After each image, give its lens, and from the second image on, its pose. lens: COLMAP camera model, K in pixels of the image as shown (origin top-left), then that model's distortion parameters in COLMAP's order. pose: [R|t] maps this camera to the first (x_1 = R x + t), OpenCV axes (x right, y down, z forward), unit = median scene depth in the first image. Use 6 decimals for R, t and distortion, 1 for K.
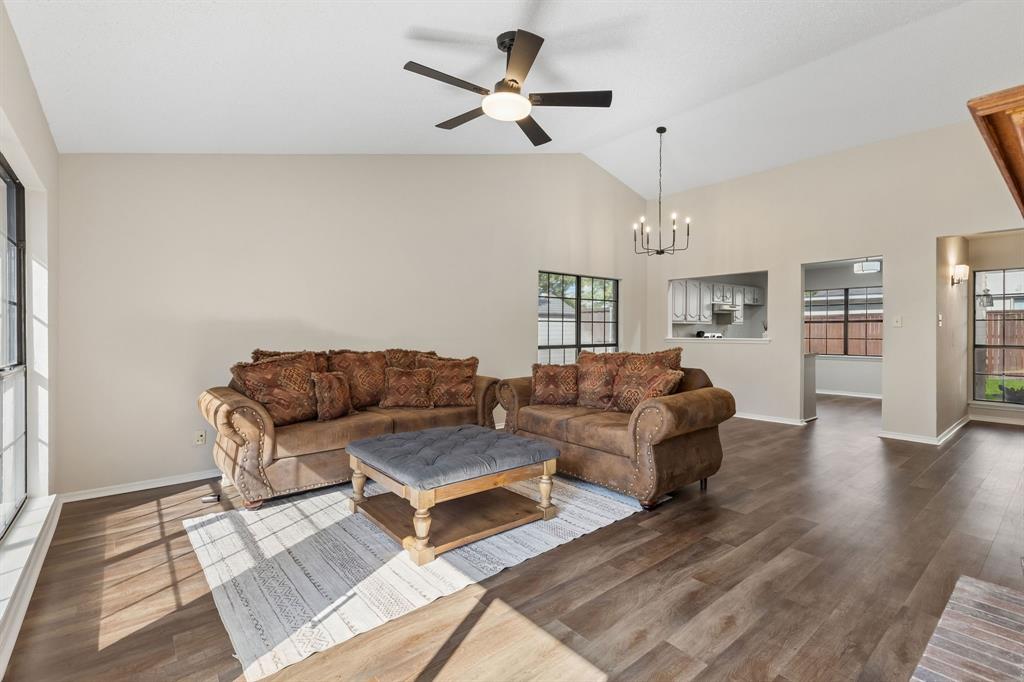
lens RADIAL K [[464.8, 0, 516.5], [0, 464.8, 336.4], [0, 0, 1]] dist [0.016758, -0.001135]
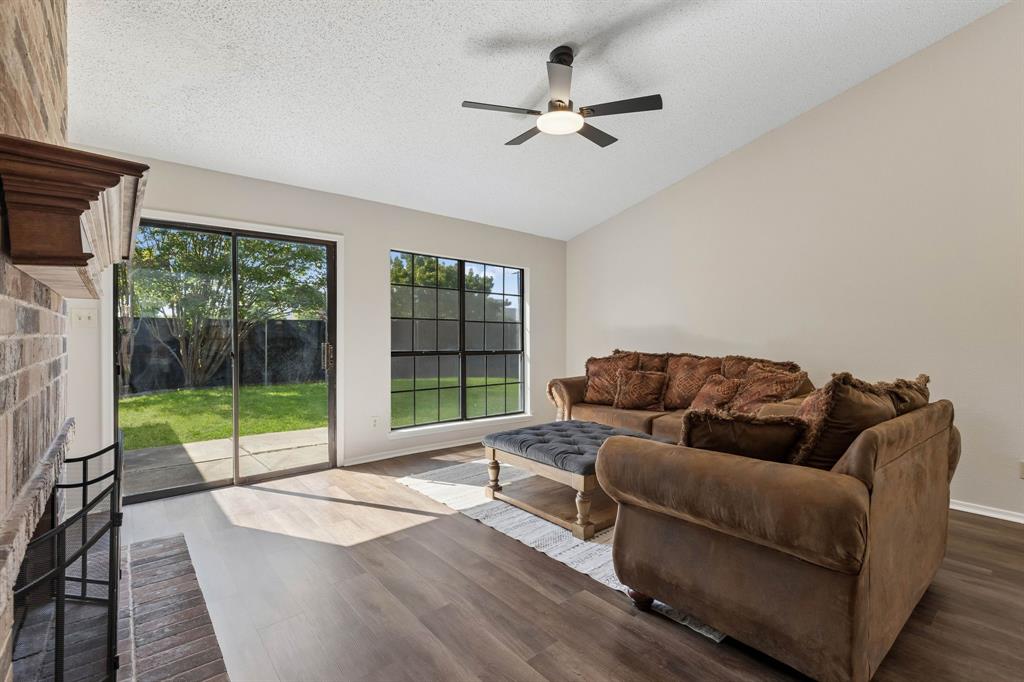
lens RADIAL K [[464.8, 0, 516.4], [0, 464.8, 338.3], [0, 0, 1]] dist [0.016758, -0.001135]
pose [[0.007731, 0.007756, -0.999940, 1.119469], [-0.006993, 0.999946, 0.007702, -0.017167], [0.999946, 0.006933, 0.007784, 0.962222]]
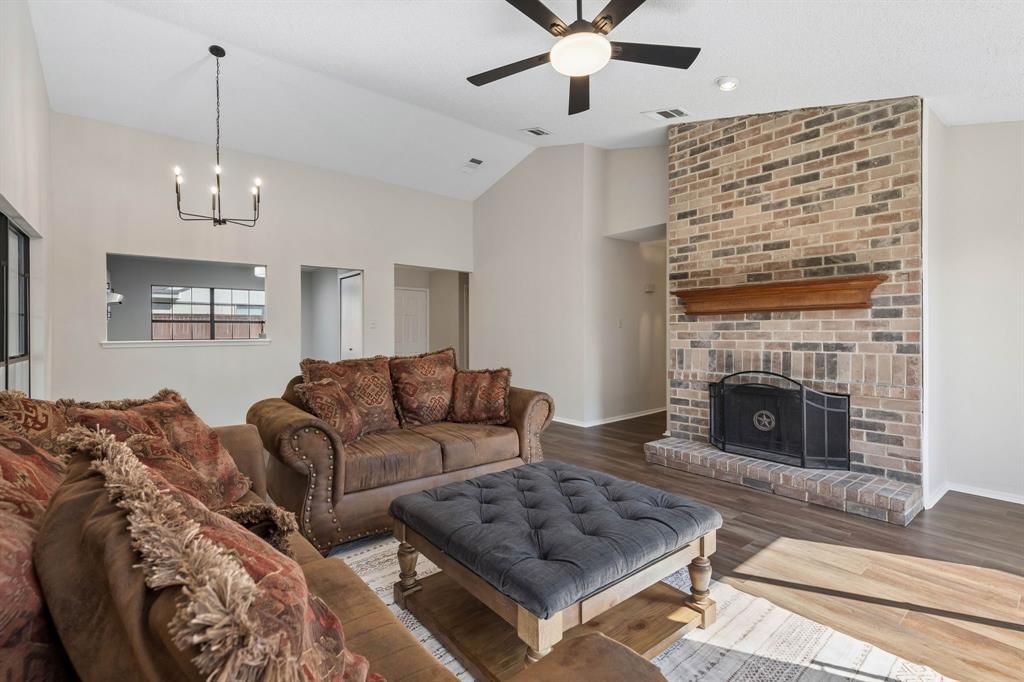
lens RADIAL K [[464.8, 0, 511.3], [0, 464.8, 335.1], [0, 0, 1]] dist [0.016758, -0.001135]
pose [[0.011429, -0.003733, 0.999928, -0.903920], [0.008240, 0.999959, 0.003639, -0.005923], [-0.999901, 0.008198, 0.011459, 1.181901]]
